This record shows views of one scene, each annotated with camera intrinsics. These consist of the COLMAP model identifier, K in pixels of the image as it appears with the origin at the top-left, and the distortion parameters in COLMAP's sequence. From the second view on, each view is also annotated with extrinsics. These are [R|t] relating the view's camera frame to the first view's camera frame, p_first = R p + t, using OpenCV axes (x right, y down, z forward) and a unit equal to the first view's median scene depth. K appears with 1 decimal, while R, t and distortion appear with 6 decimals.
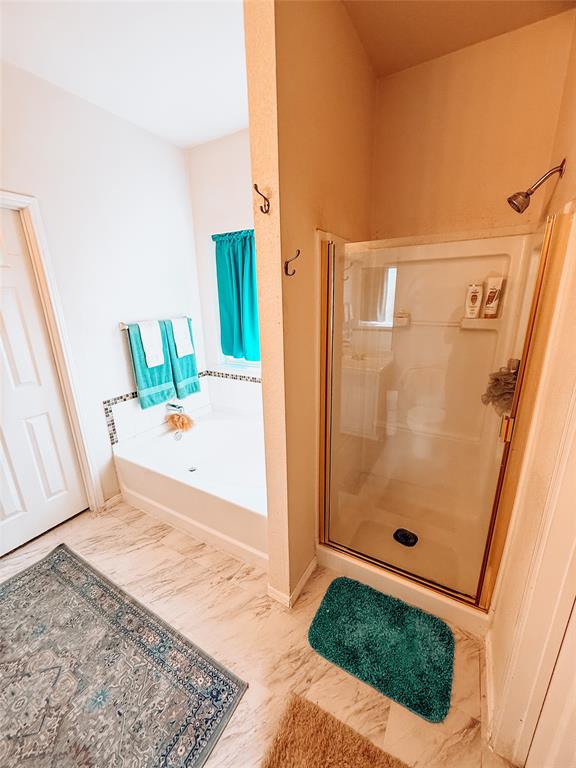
lens RADIAL K [[304.9, 0, 286.0], [0, 304.9, 384.2], [0, 0, 1]] dist [-0.000694, 0.000072]
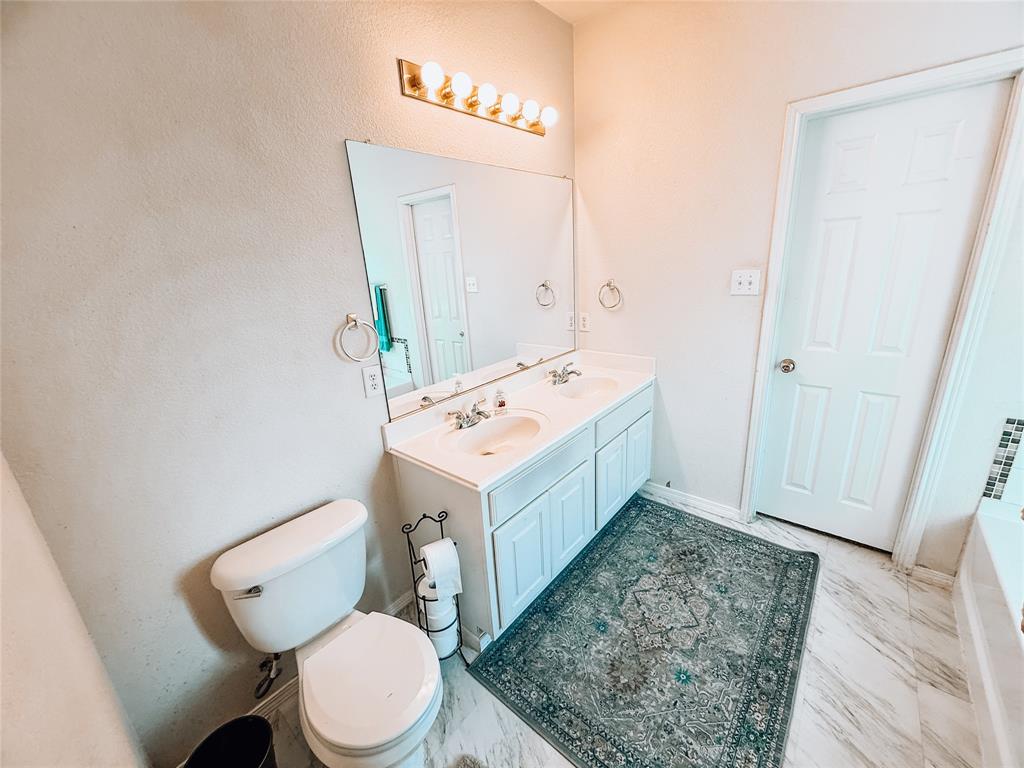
lens RADIAL K [[406.5, 0, 513.3], [0, 406.5, 384.0], [0, 0, 1]] dist [-0.000694, 0.000072]
pose [[-0.165165, 0.326608, -0.930617, 0.269276], [-0.214758, 0.909025, 0.357146, -0.093662], [0.962600, 0.258846, -0.079997, 0.285474]]
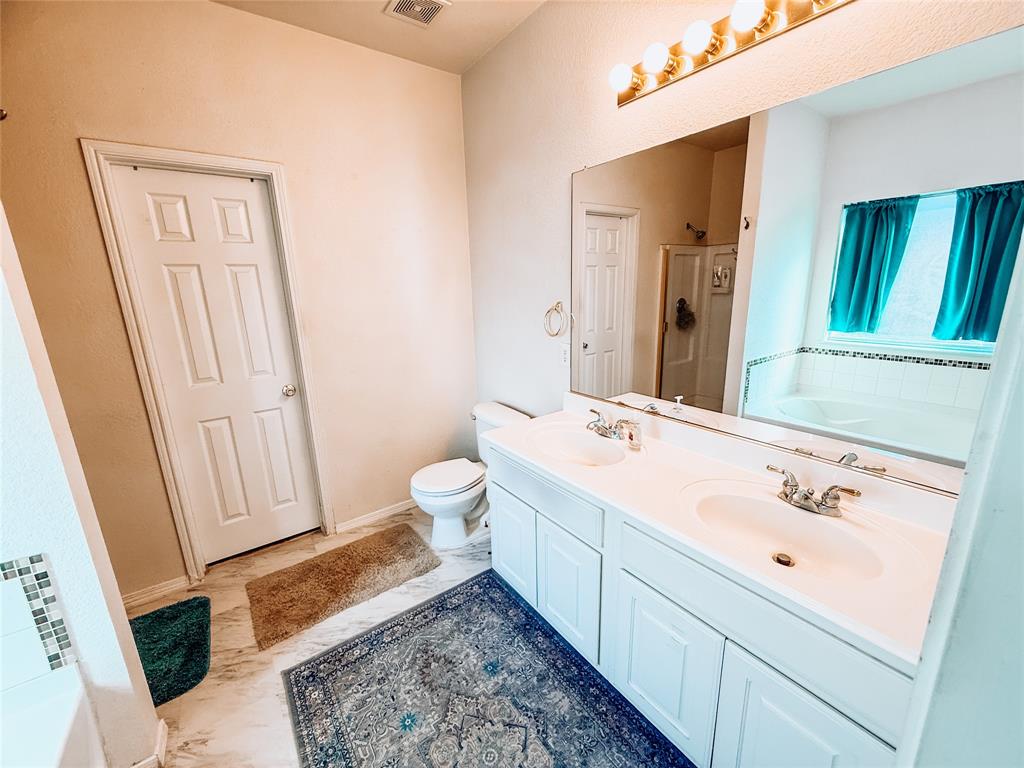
lens RADIAL K [[406.5, 0, 513.4], [0, 406.5, 381.6], [0, 0, 1]] dist [-0.000694, 0.000072]
pose [[-0.918702, -0.029899, 0.393817, -1.035092], [0.170200, 0.869820, 0.463082, -0.245814], [-0.356396, 0.492462, -0.794017, 1.047927]]
